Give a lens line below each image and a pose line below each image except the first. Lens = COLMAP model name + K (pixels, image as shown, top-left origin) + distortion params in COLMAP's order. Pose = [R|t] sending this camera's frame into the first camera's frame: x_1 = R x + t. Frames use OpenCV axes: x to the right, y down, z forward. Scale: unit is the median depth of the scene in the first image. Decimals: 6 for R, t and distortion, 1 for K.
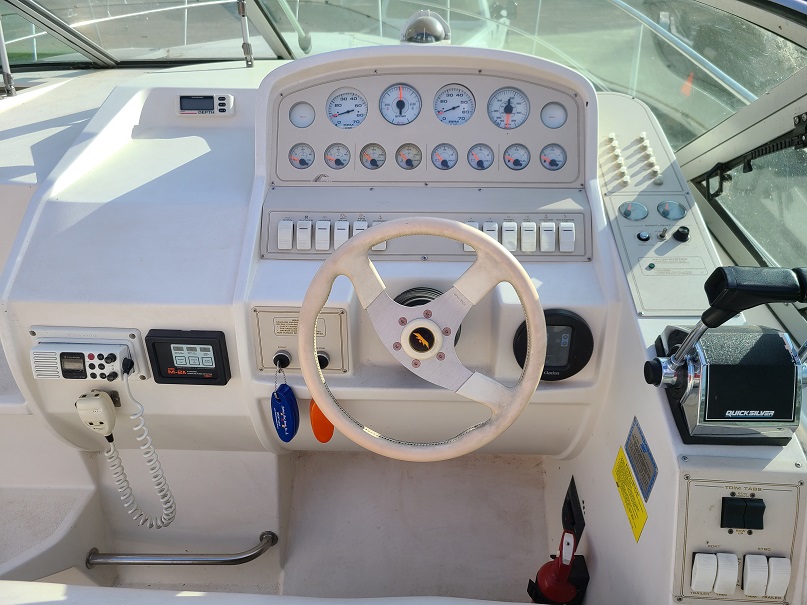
lens RADIAL K [[604.3, 0, 411.2], [0, 604.3, 307.9], [0, 0, 1]] dist [0.059296, -0.050100]
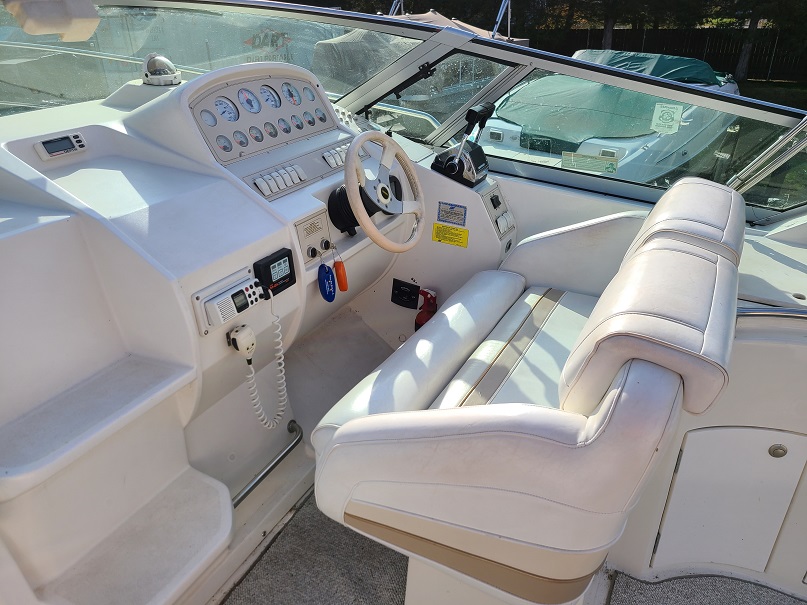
lens RADIAL K [[618.4, 0, 403.5], [0, 618.4, 302.5], [0, 0, 1]] dist [0.027649, 0.002237]
pose [[0.434437, -0.407774, 0.803109, -1.473107], [0.481651, 0.858628, 0.175418, 0.028137], [-0.761103, 0.310610, 0.569424, -0.076414]]
